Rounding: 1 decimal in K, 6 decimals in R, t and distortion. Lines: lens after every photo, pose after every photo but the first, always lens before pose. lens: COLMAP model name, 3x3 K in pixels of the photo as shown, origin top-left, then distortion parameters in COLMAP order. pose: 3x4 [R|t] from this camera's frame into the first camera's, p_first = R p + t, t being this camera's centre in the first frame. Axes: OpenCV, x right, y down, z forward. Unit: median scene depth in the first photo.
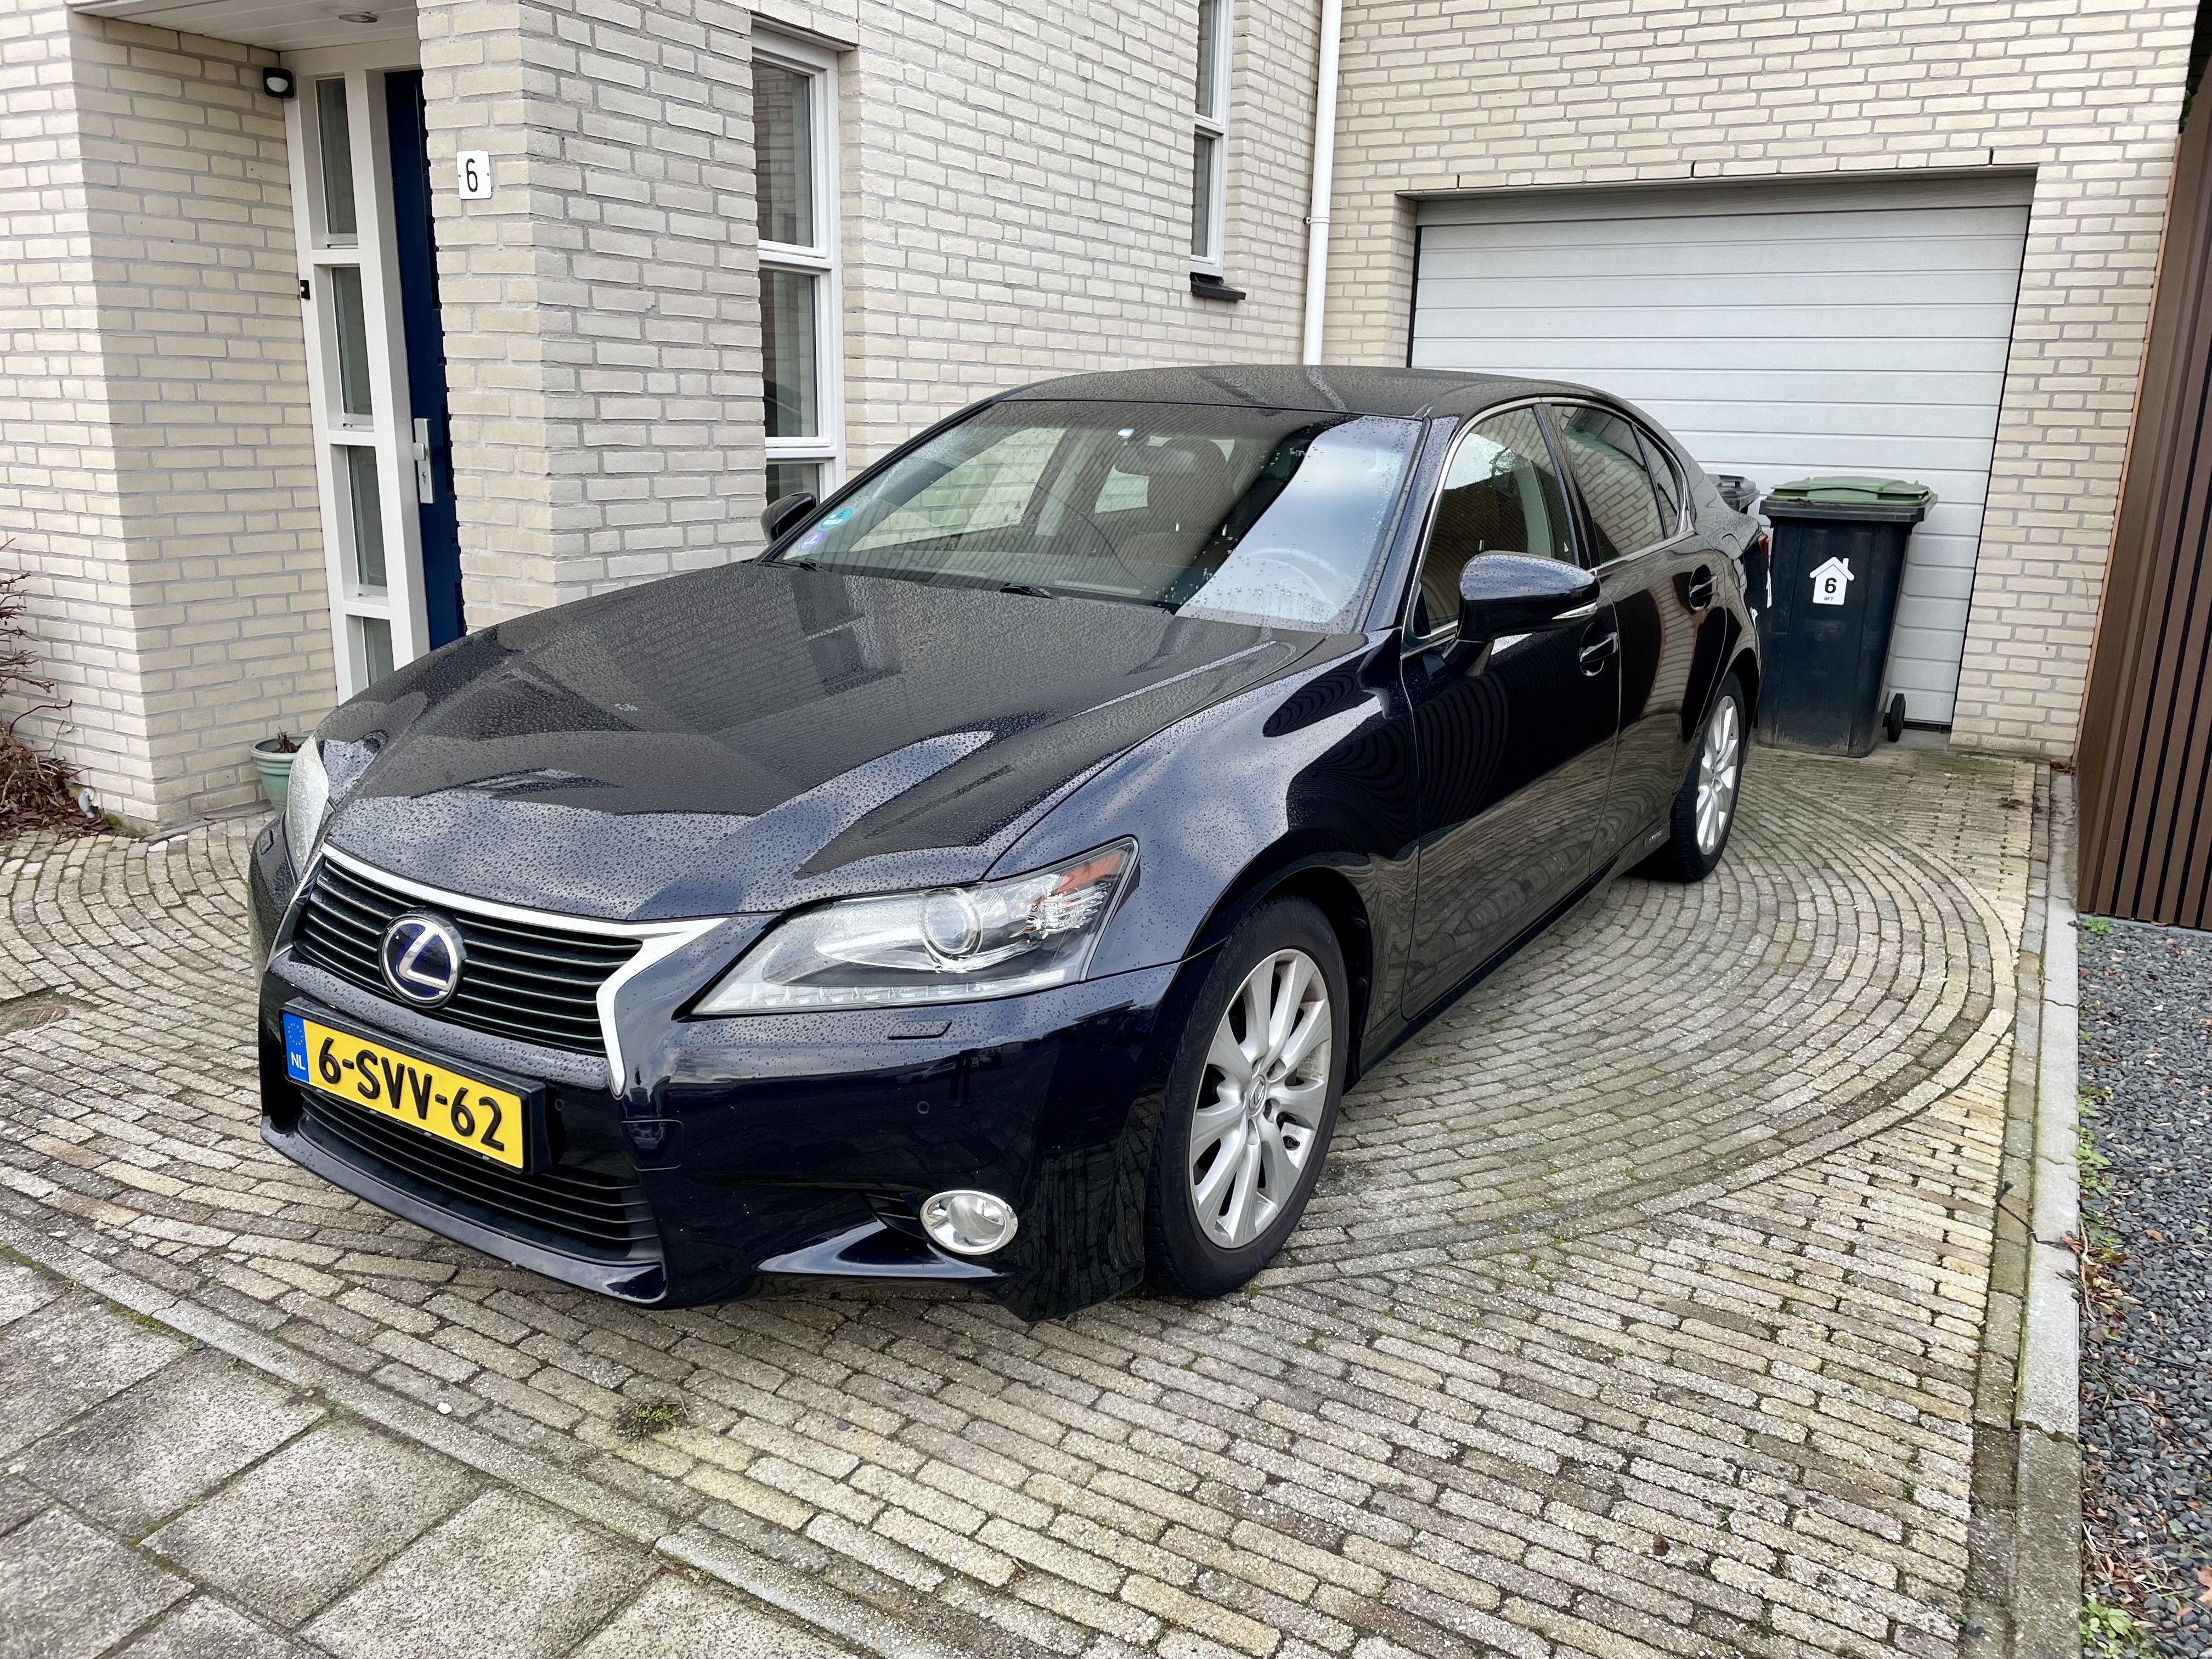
lens RADIAL K [[1666.9, 0, 1109.3], [0, 1666.9, 829.3], [0, 0, 1]] dist [0.052208, -0.057581]
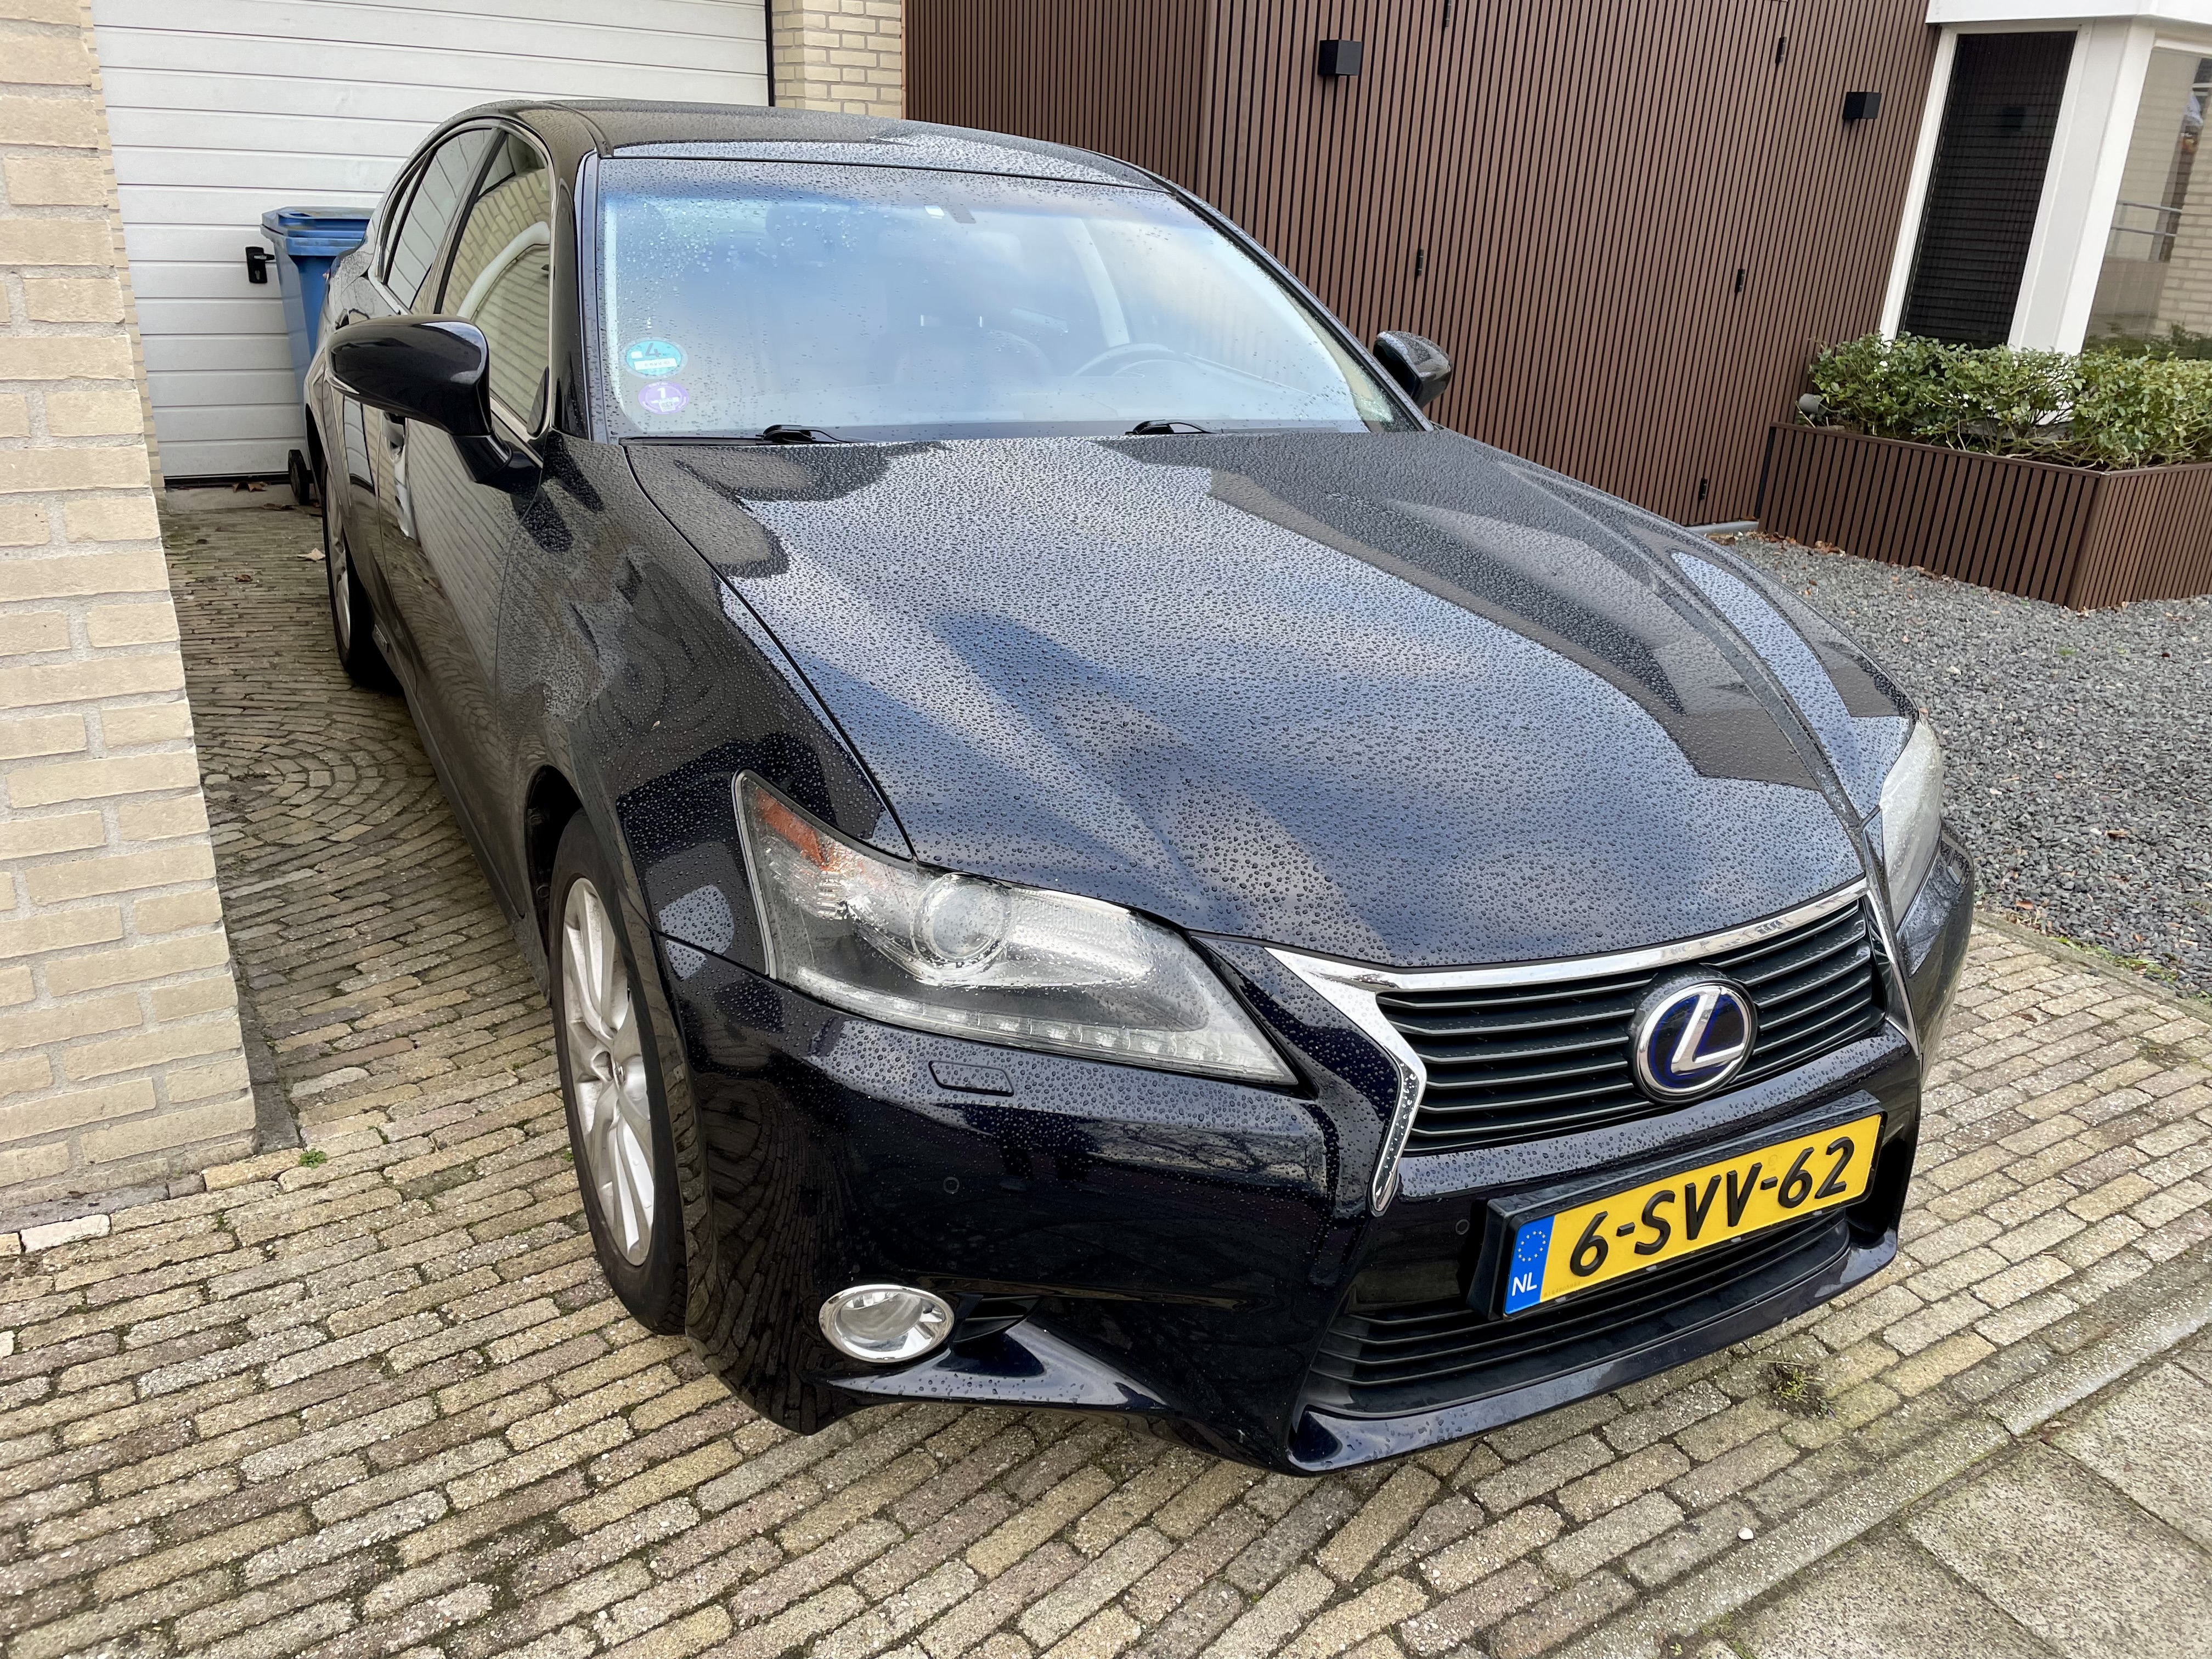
lens RADIAL K [[1666.9, 0, 1106.2], [0, 1666.9, 832.5], [0, 0, 1]] dist [0.052208, -0.057581]
pose [[0.477509, -0.324752, 0.816407, -1.101989], [0.185359, 0.945507, 0.267691, -0.250538], [-0.858852, 0.023503, 0.511684, 0.847649]]
